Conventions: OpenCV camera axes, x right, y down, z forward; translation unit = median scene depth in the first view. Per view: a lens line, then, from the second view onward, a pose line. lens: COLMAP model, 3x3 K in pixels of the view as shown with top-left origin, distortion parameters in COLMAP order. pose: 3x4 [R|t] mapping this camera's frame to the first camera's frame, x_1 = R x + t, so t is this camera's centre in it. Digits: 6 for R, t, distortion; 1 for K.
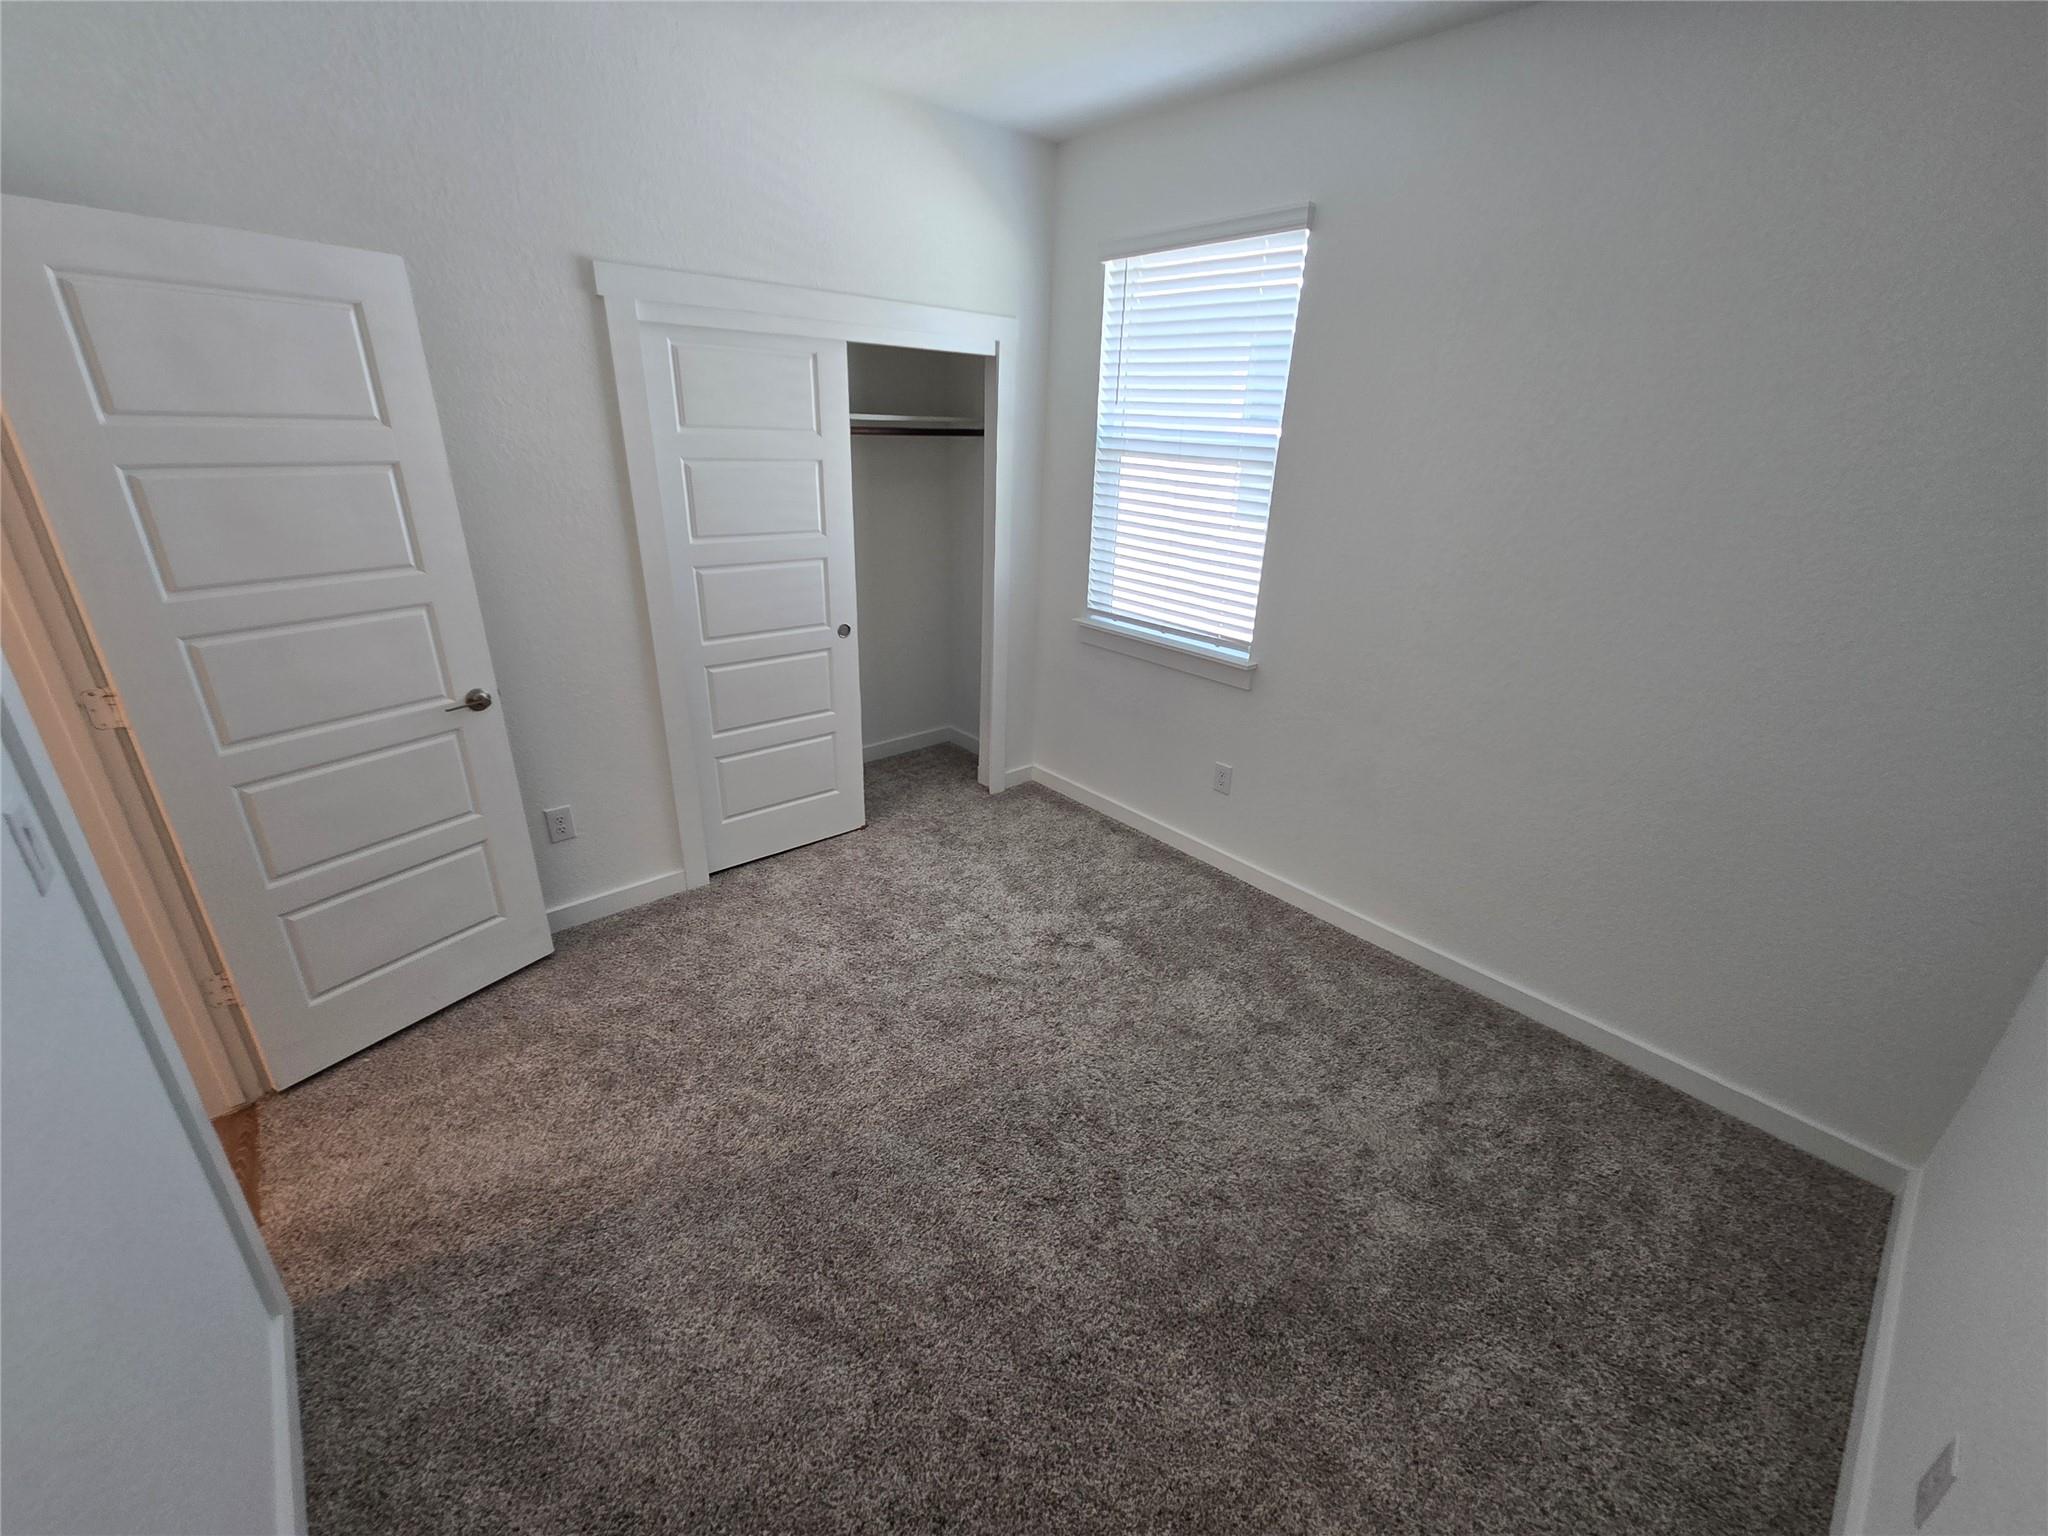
lens RADIAL K [[835.5, 0, 1040.9], [0, 835.5, 763.7], [0, 0, 1]] dist [0.000162, -0.000385]
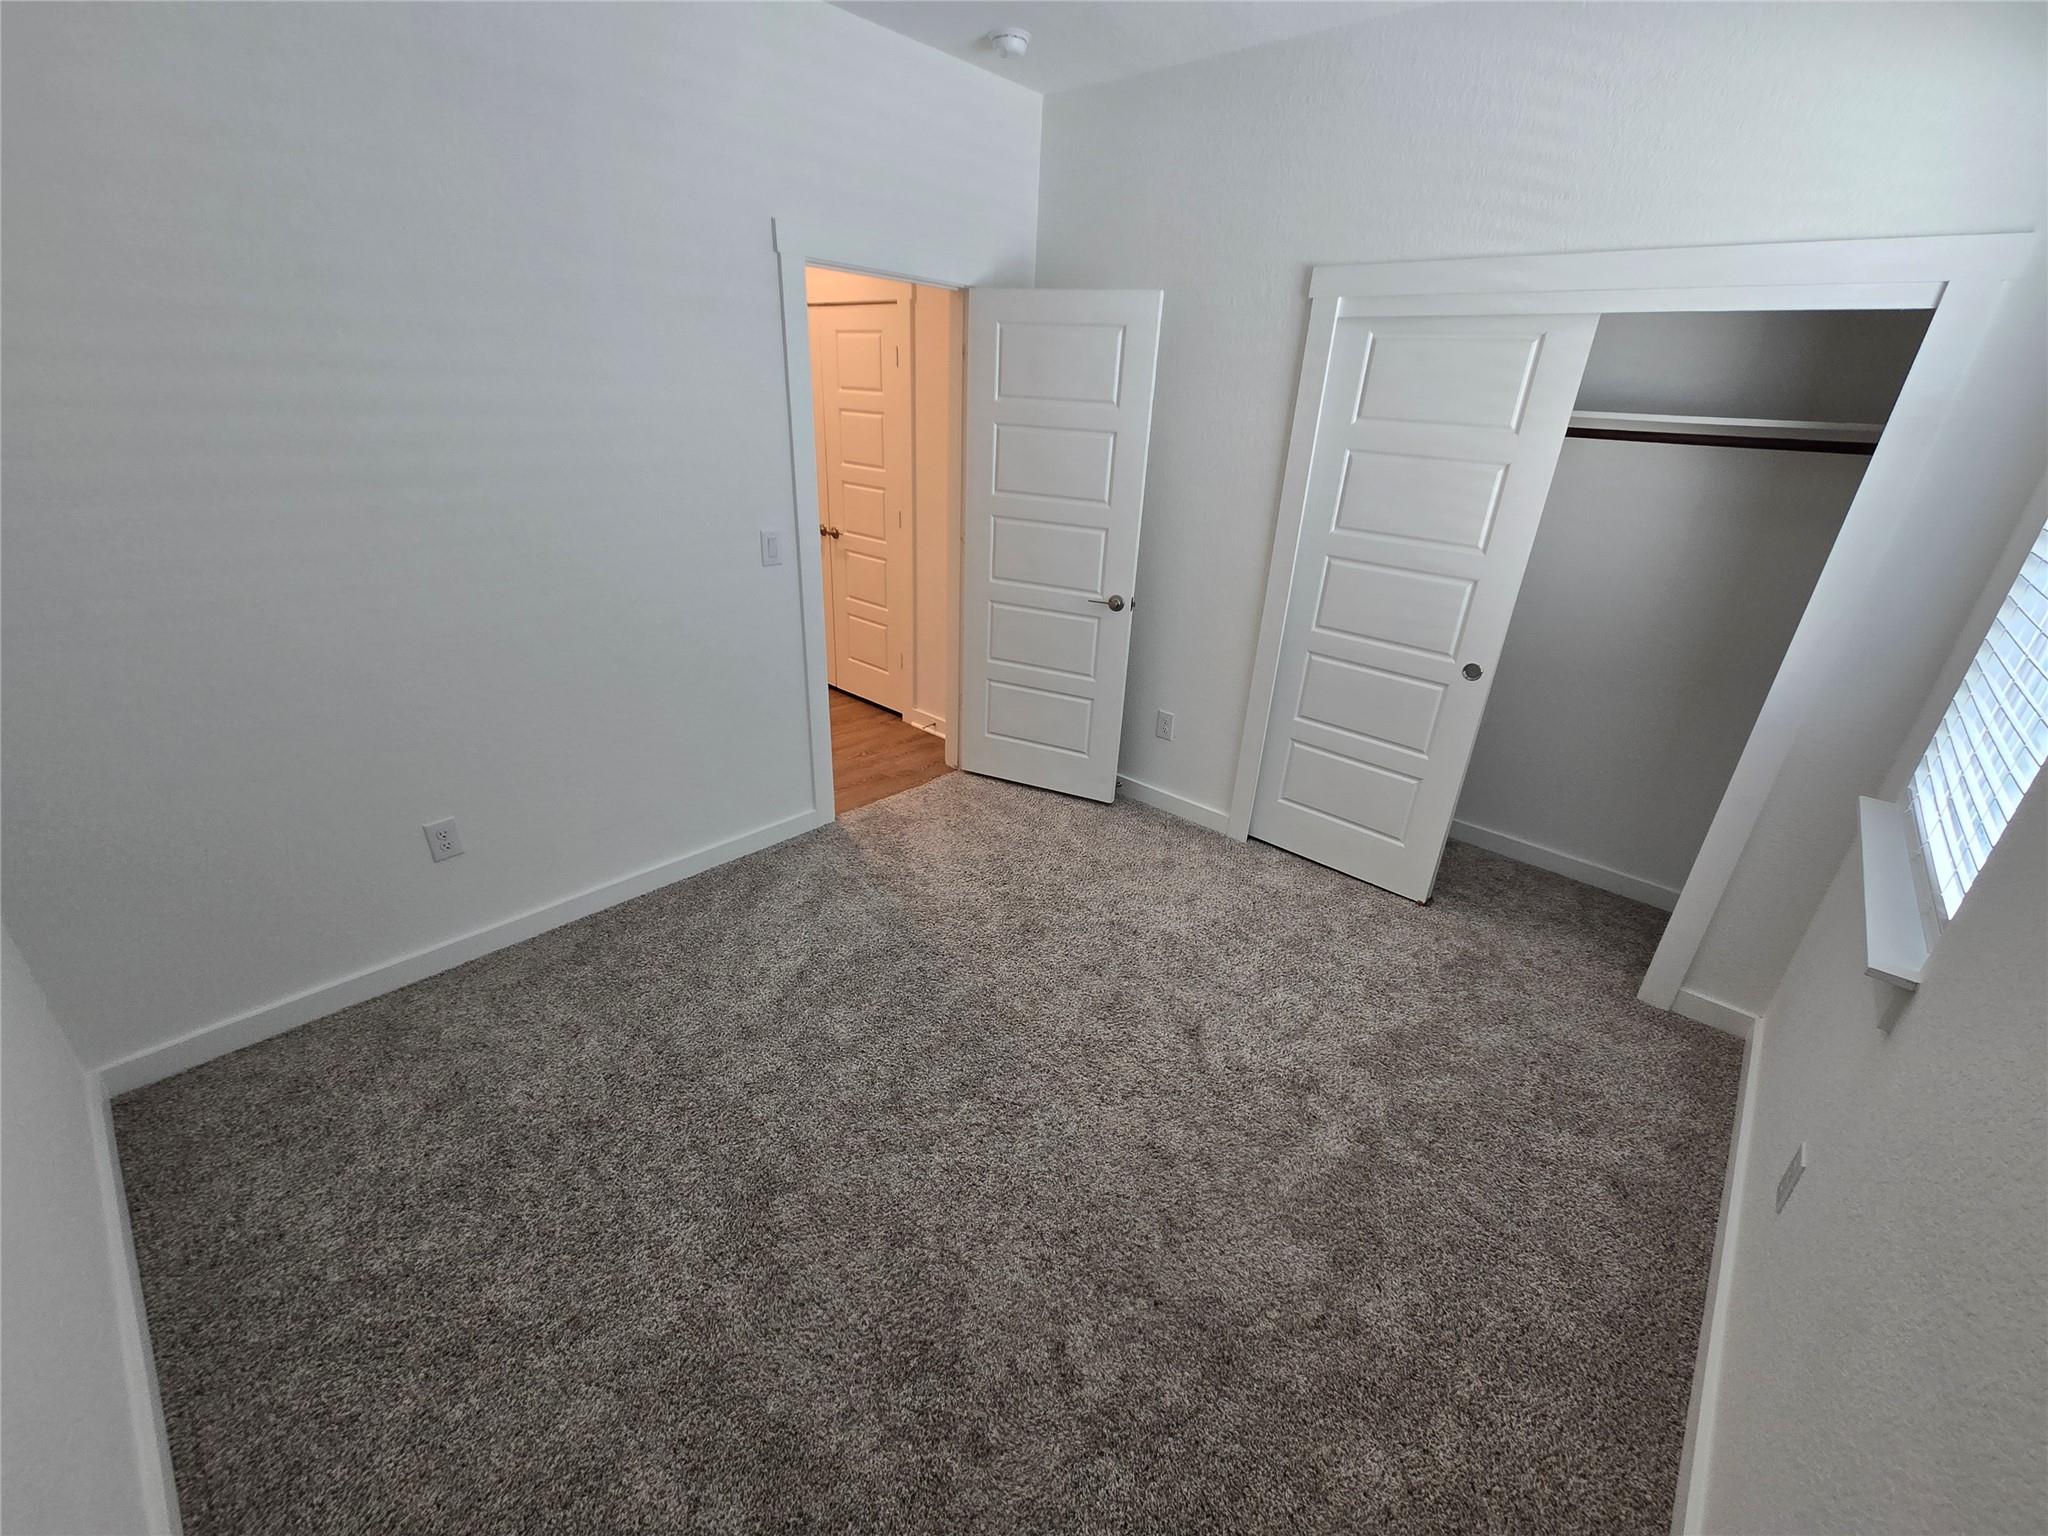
lens RADIAL K [[835.5, 0, 1038.7], [0, 835.5, 772.9], [0, 0, 1]] dist [0.000162, -0.000385]
pose [[0.127306, 0.377459, -0.917234, 0.626164], [-0.421105, 0.857844, 0.294573, -0.166852], [0.898033, 0.348751, 0.268159, 0.523667]]
